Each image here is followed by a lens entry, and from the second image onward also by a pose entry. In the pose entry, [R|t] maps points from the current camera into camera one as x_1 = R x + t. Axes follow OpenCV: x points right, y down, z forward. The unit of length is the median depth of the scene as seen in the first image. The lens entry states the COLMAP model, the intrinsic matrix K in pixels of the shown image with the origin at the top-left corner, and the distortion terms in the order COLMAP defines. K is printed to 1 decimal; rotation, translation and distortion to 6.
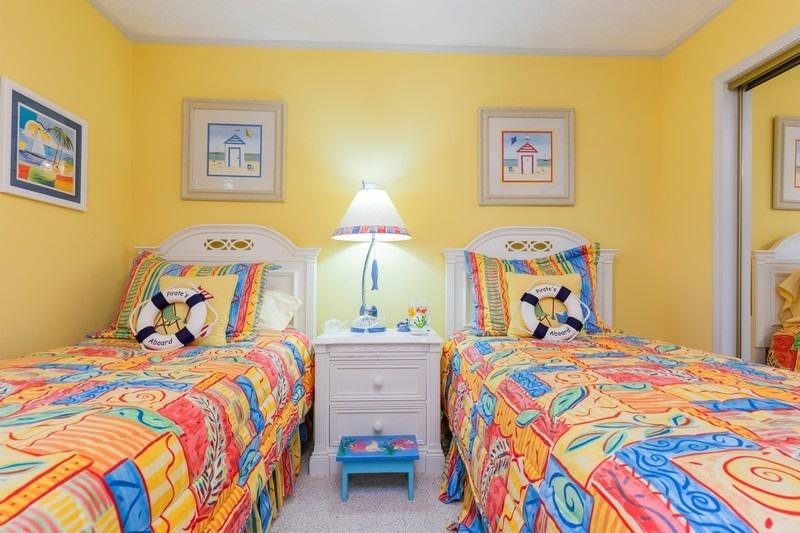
lens RADIAL K [[411.1, 0, 401.8], [0, 411.1, 277.3], [0, 0, 1]] dist [-0.001180, -0.000281]
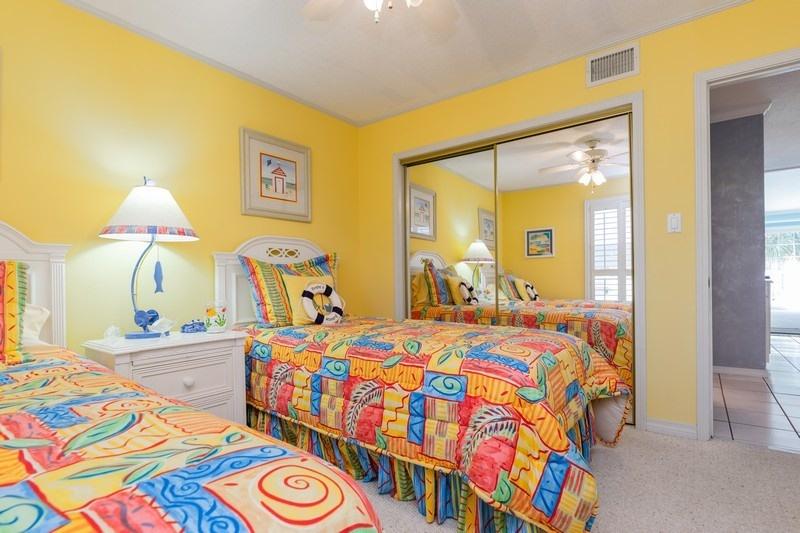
lens RADIAL K [[411.1, 0, 401.8], [0, 411.1, 277.3], [0, 0, 1]] dist [-0.001180, -0.000281]
pose [[0.628459, -0.004739, 0.777828, -0.458067], [0.008399, 0.999964, -0.000694, 0.000400], [-0.777797, 0.006969, 0.628477, -0.040673]]
